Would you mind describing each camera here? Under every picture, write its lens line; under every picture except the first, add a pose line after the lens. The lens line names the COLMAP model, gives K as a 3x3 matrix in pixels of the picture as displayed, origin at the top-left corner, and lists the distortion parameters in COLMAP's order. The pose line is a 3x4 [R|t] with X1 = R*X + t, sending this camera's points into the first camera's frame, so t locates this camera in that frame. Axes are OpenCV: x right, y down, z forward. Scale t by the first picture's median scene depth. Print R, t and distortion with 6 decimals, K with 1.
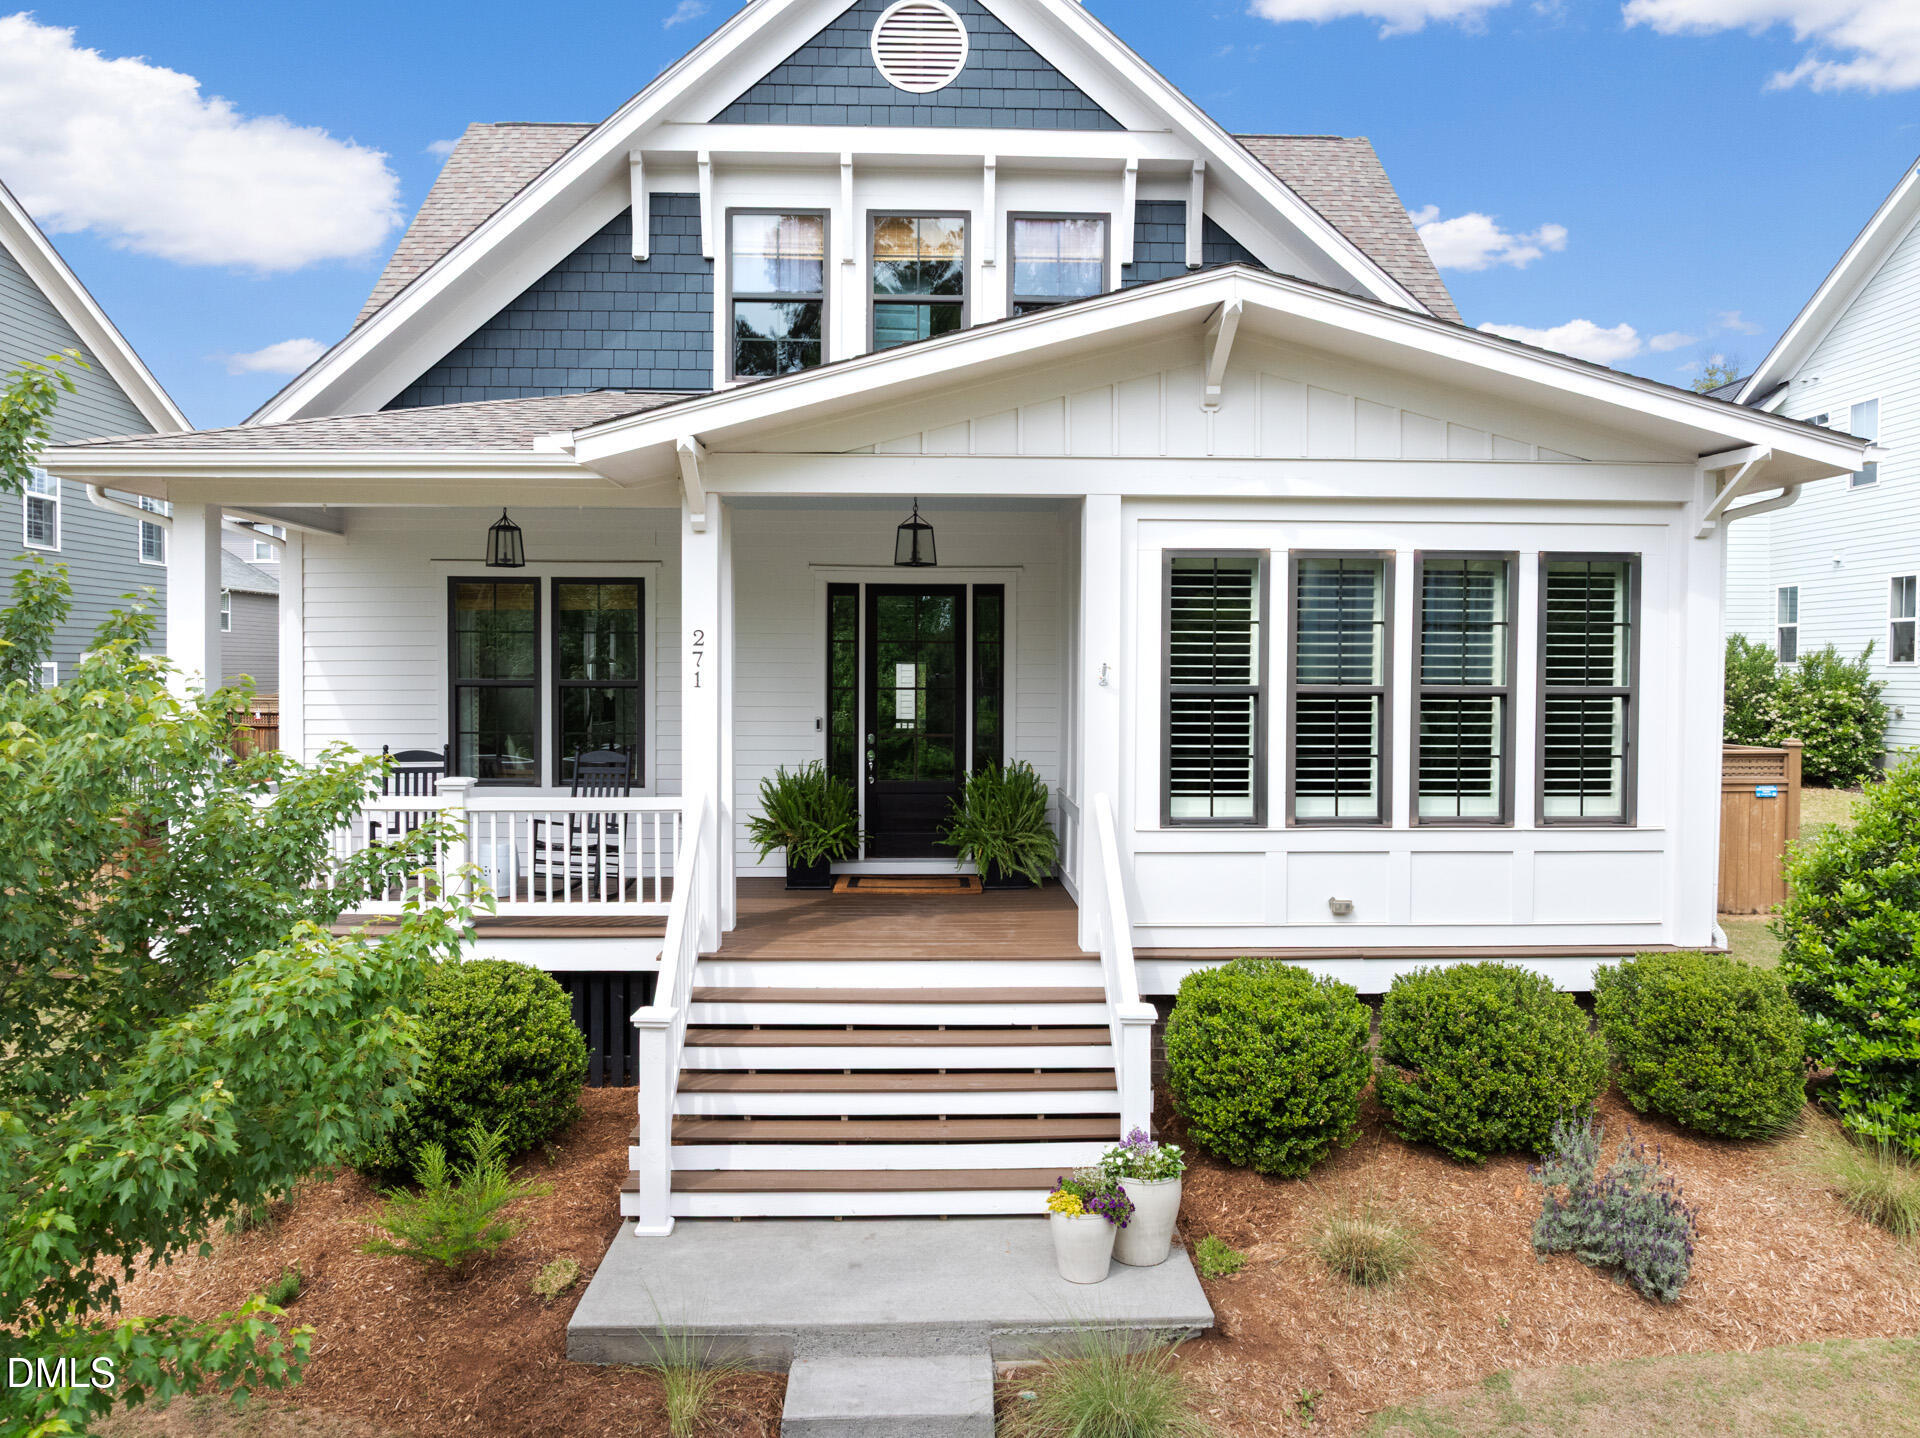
lens RADIAL K [[1348.4, 0, 960.6], [0, 1348.4, 711.0], [0, 0, 1]] dist [-0.063201, 0.040337]
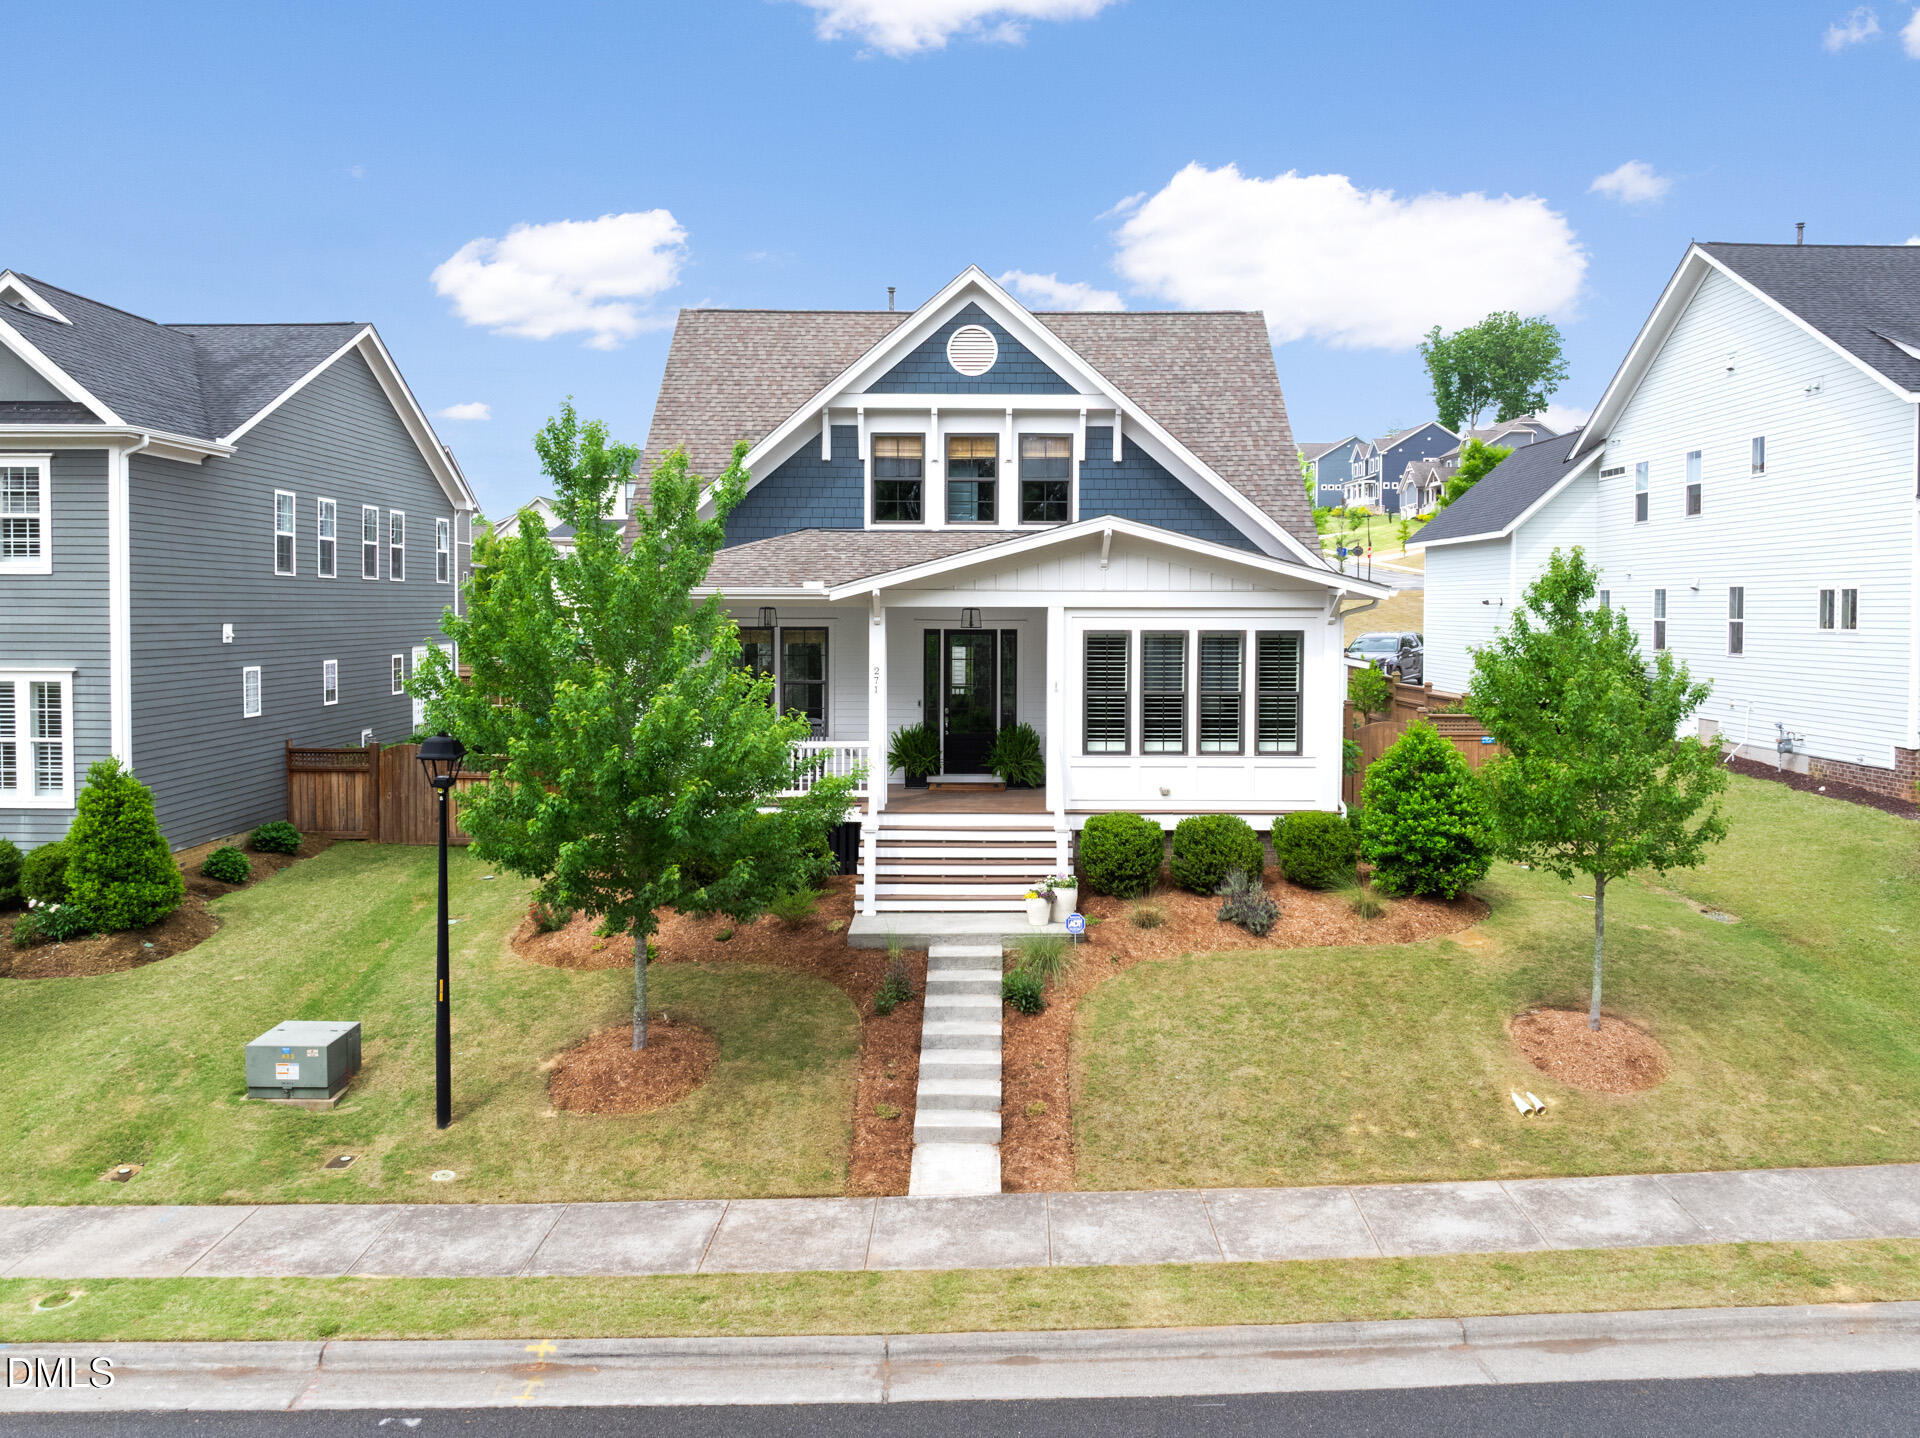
lens RADIAL K [[1348.4, 0, 960.6], [0, 1348.4, 711.0], [0, 0, 1]] dist [-0.063201, 0.040337]
pose [[0.999525, 0.001217, -0.030801, 0.015565], [0.000020, 0.999194, 0.040133, -0.074758], [0.030825, -0.040114, 0.998719, -1.210248]]
